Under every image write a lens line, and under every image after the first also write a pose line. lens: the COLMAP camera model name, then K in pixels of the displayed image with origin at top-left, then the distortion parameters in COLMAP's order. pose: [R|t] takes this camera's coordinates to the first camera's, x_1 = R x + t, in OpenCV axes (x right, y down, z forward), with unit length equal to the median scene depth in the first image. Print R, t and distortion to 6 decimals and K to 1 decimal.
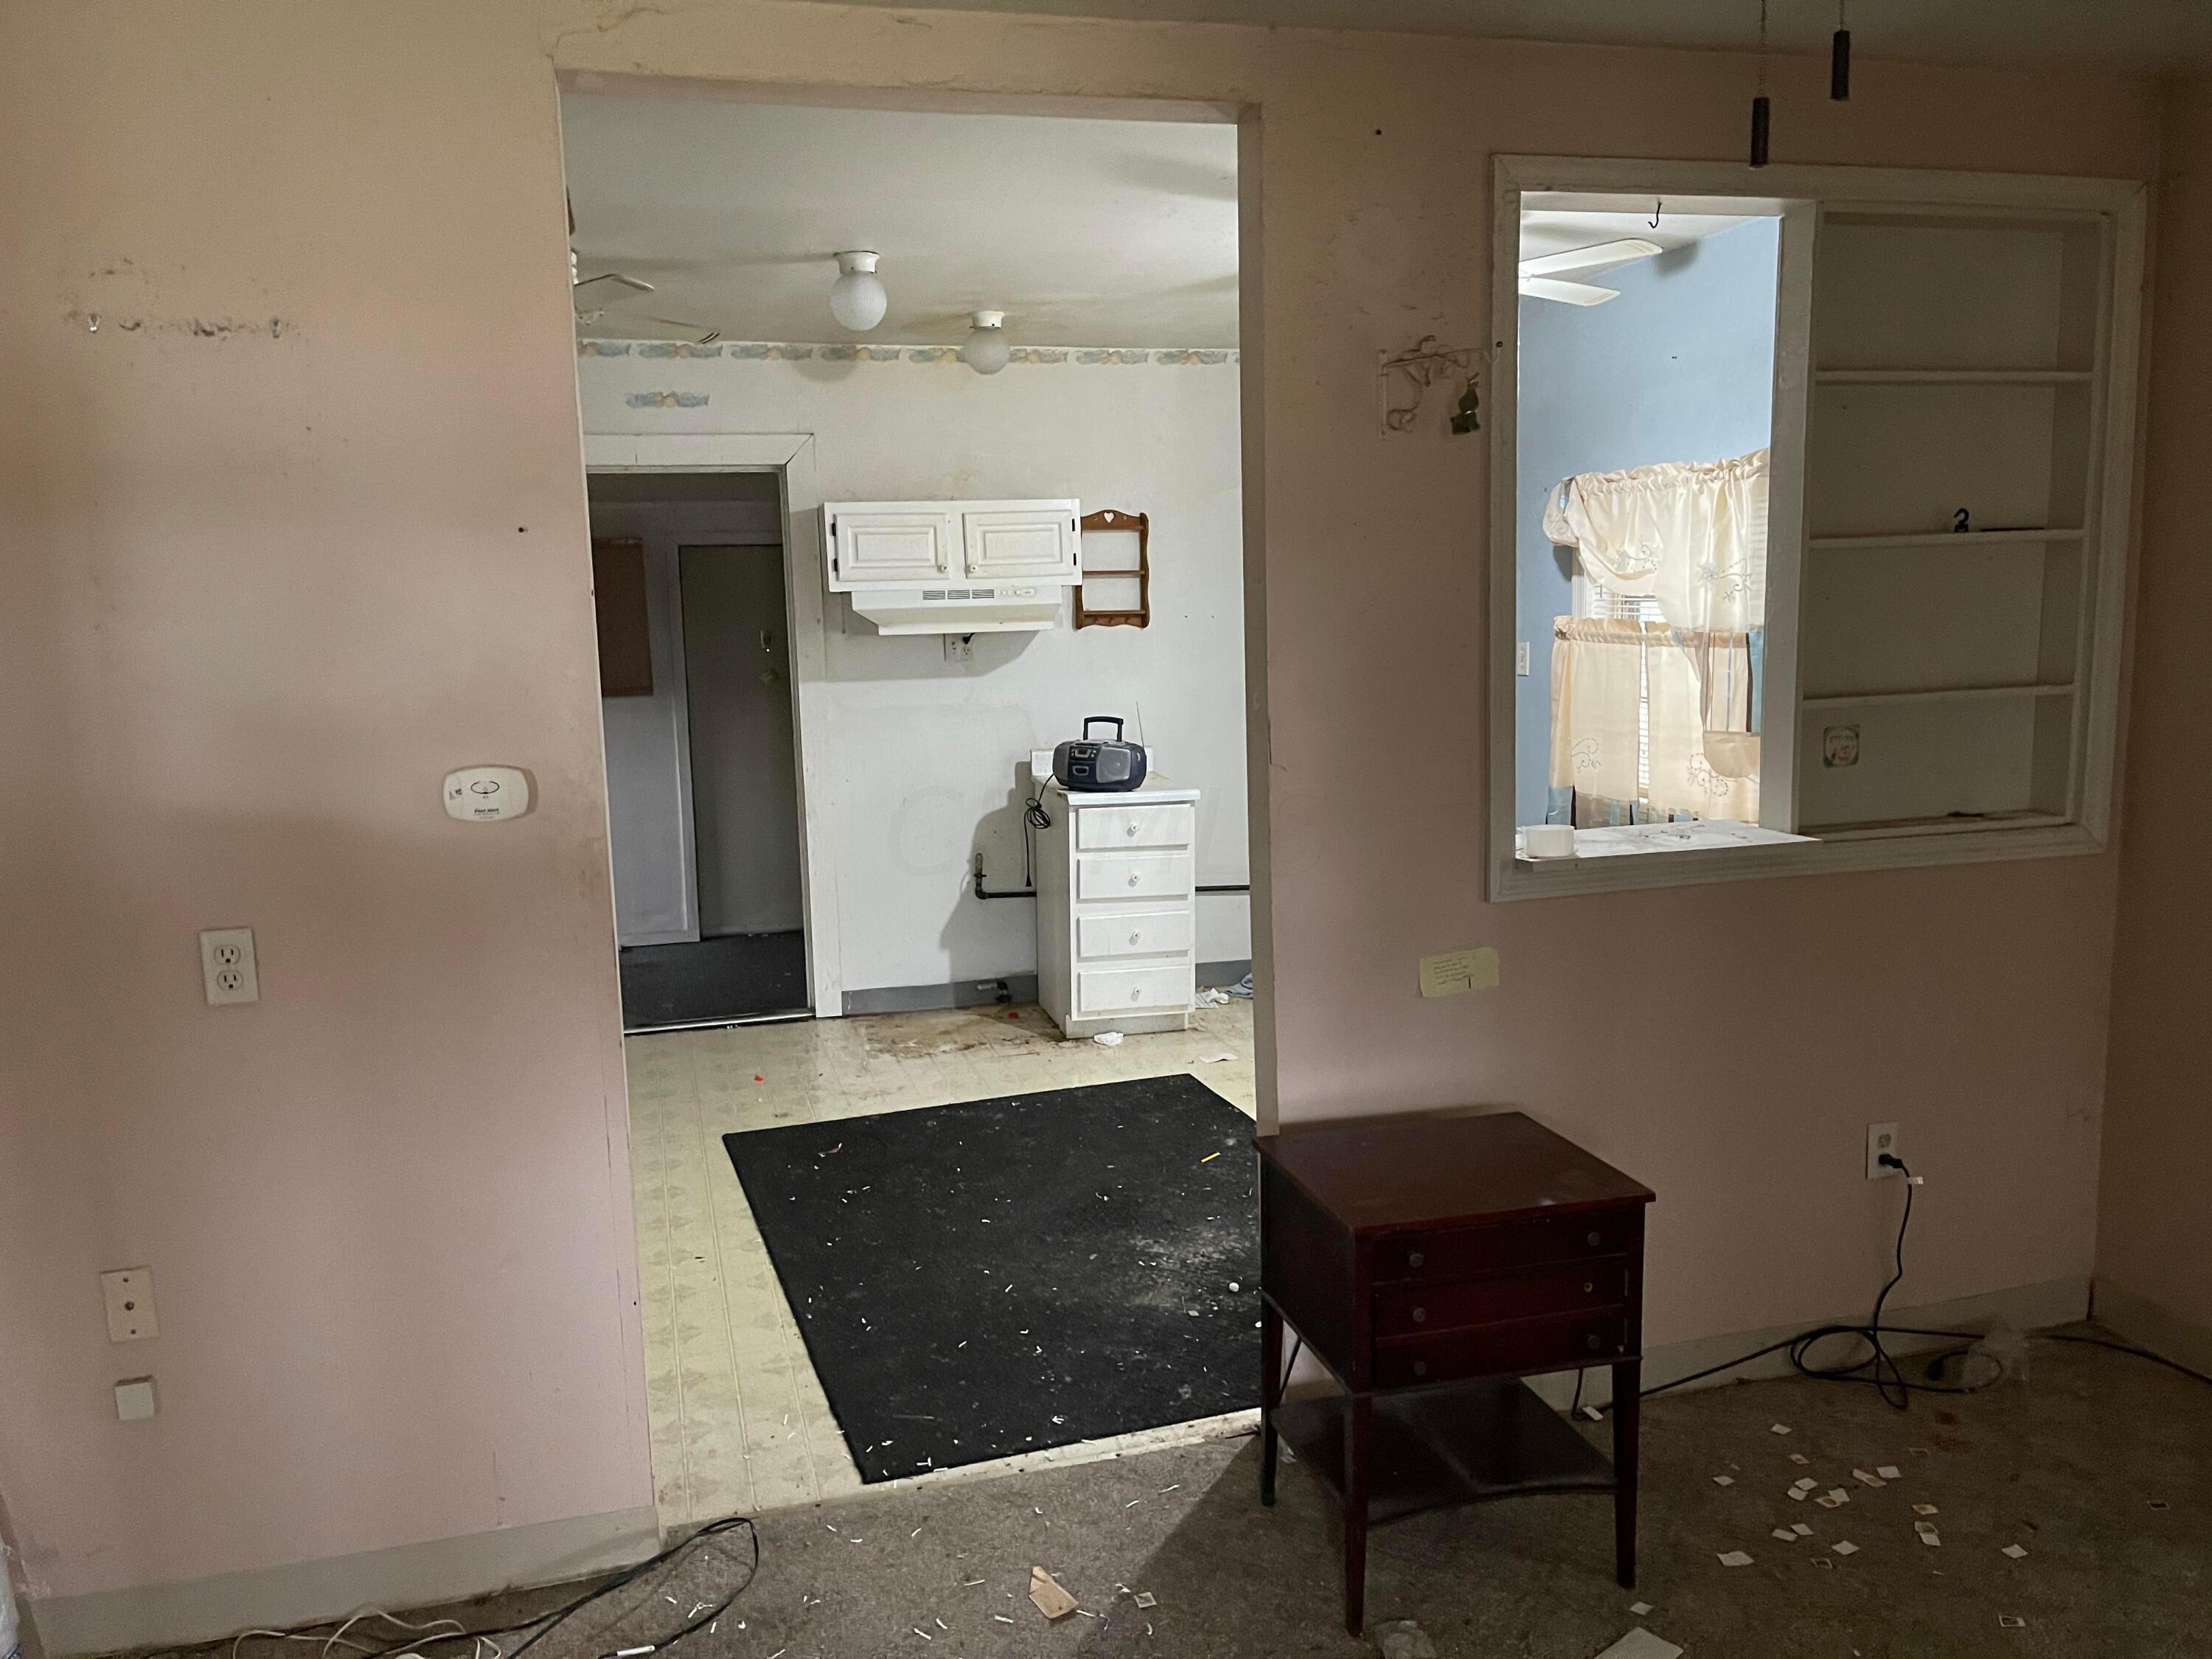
lens RADIAL K [[1634.8, 0, 1102.5], [0, 1634.8, 829.4], [0, 0, 1]] dist [-0.000686, -0.000052]
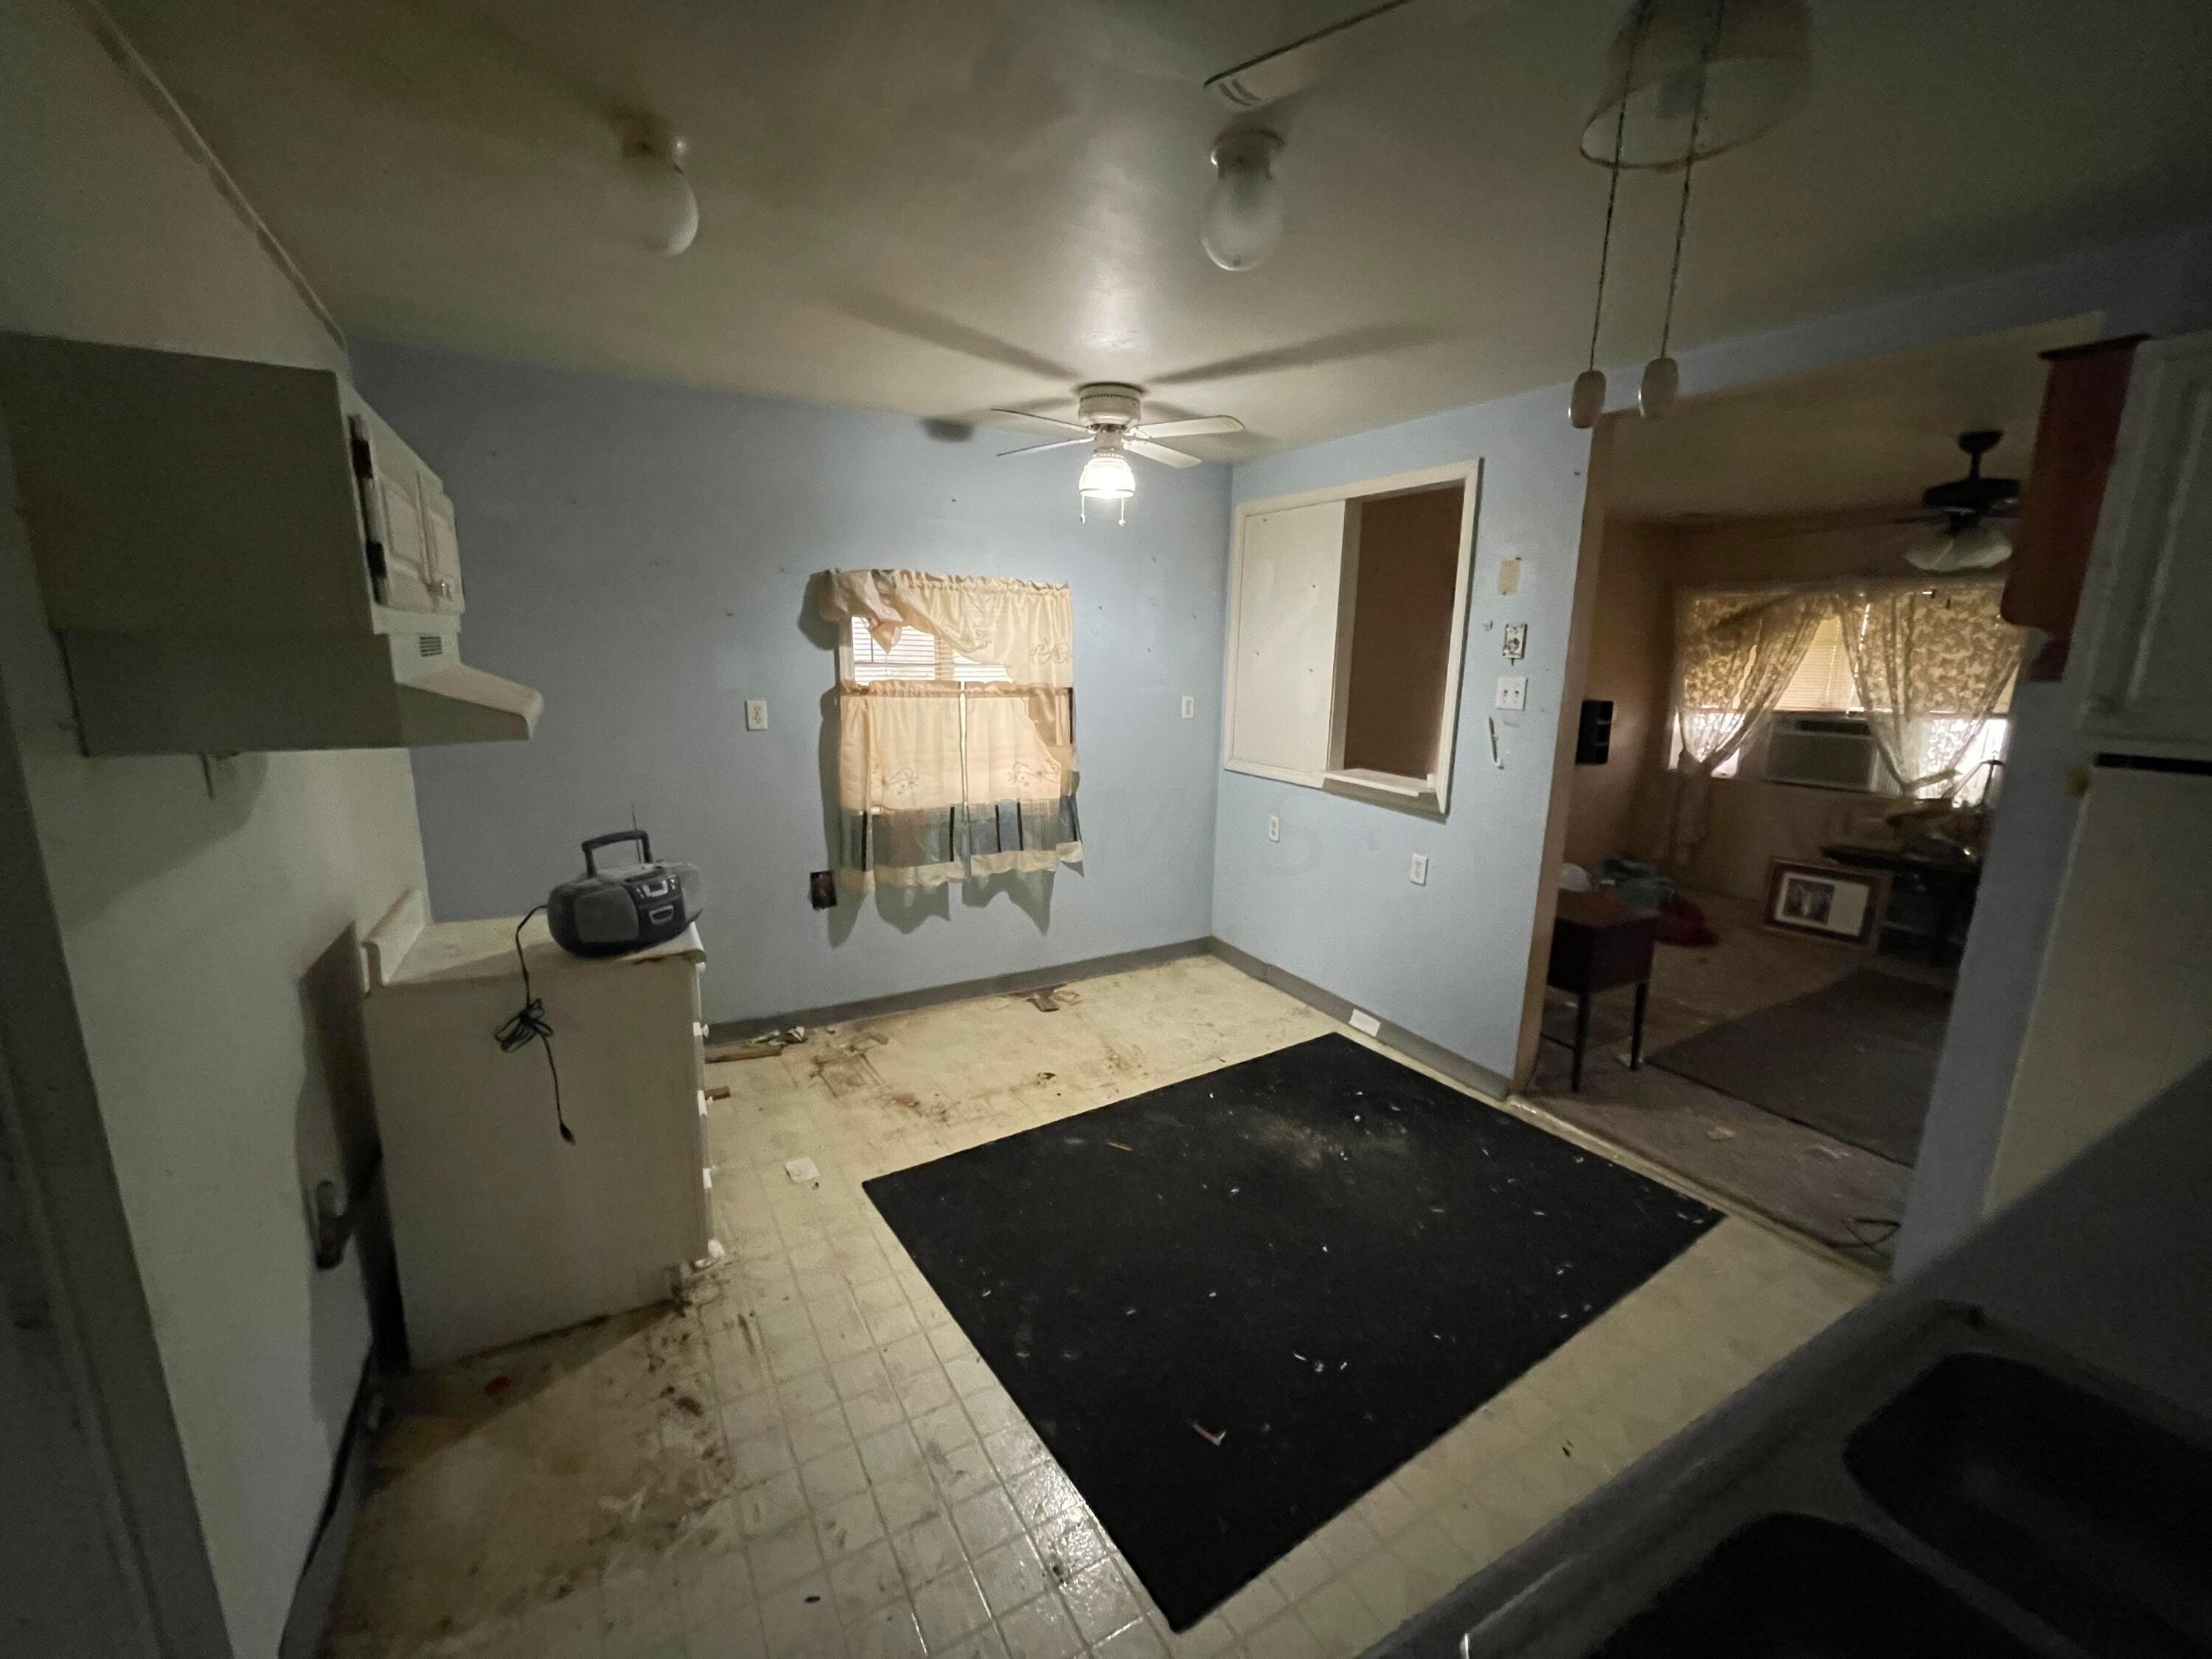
lens RADIAL K [[888.4, 0, 1095.9], [0, 888.4, 830.8], [0, 0, 1]] dist [0.000932, 0.000030]
pose [[-0.246032, -0.169100, 0.954397, -0.464791], [0.130172, 0.969979, 0.205417, -0.140183], [-0.960481, 0.174775, -0.216634, 1.044895]]
